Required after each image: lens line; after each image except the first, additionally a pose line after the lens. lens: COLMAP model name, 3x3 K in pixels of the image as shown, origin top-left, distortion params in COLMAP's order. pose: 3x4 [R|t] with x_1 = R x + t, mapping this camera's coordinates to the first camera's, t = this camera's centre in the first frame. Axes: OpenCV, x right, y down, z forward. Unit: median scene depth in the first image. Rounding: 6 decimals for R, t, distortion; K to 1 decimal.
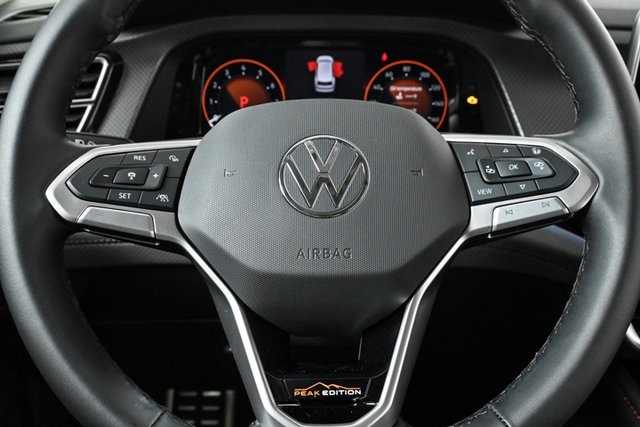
lens RADIAL K [[603.8, 0, 320.0], [0, 603.8, 213.5], [0, 0, 1]] dist [-0.010099, -0.007883]
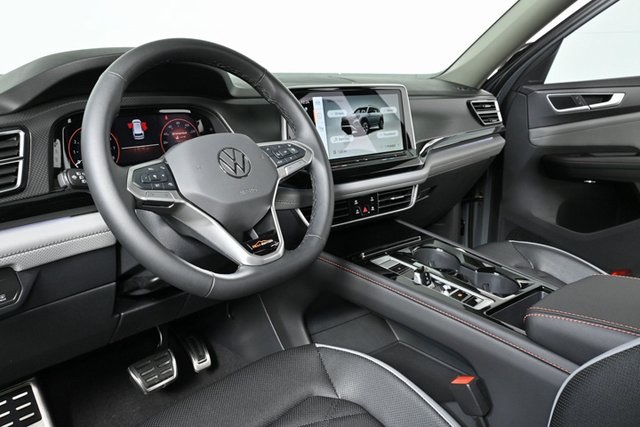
lens RADIAL K [[502.3, 0, 320.0], [0, 502.3, 213.5], [0, 0, 1]] dist [0.008768, 0.002156]
pose [[0.684703, -0.203527, 0.699828, -1.176437], [0.246193, 0.968364, 0.040752, 0.133345], [-0.685982, 0.144390, 0.713148, -0.644148]]
